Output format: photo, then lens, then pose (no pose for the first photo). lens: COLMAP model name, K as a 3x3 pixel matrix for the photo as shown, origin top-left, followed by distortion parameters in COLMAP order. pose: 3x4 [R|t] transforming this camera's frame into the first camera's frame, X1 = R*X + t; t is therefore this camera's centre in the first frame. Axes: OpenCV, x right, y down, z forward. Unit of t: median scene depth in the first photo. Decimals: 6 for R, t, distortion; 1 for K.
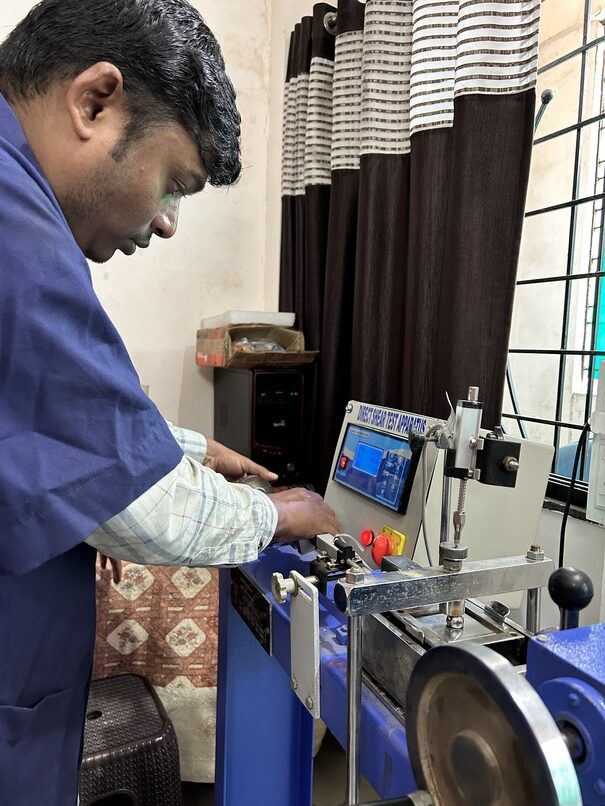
lens RADIAL K [[594.7, 0, 303.4], [0, 594.7, 406.2], [0, 0, 1]] dist [0.018161, -0.037345]
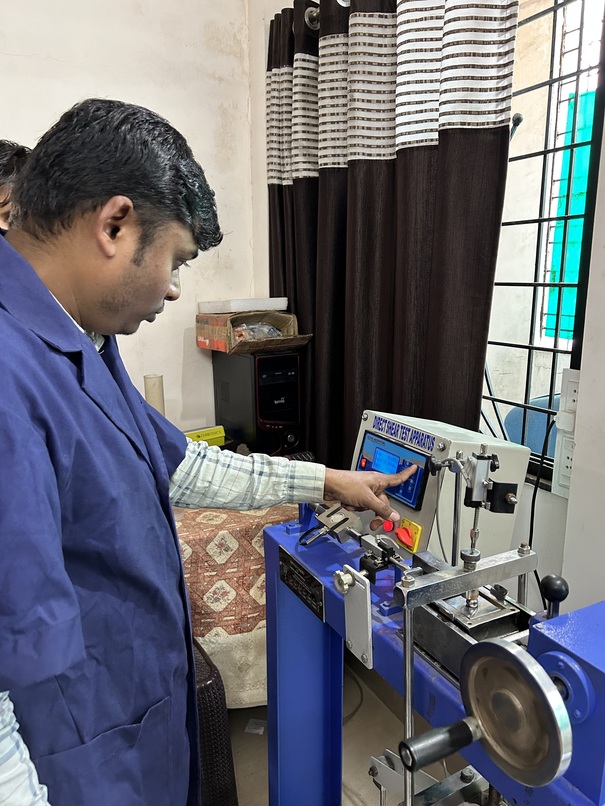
lens RADIAL K [[594.7, 0, 301.4], [0, 594.7, 398.7], [0, 0, 1]] dist [0.018161, -0.037345]
pose [[0.996863, -0.047071, 0.063622, -0.096594], [0.039996, 0.993320, 0.108240, -0.128797], [-0.068292, -0.105356, 0.992087, -0.152016]]
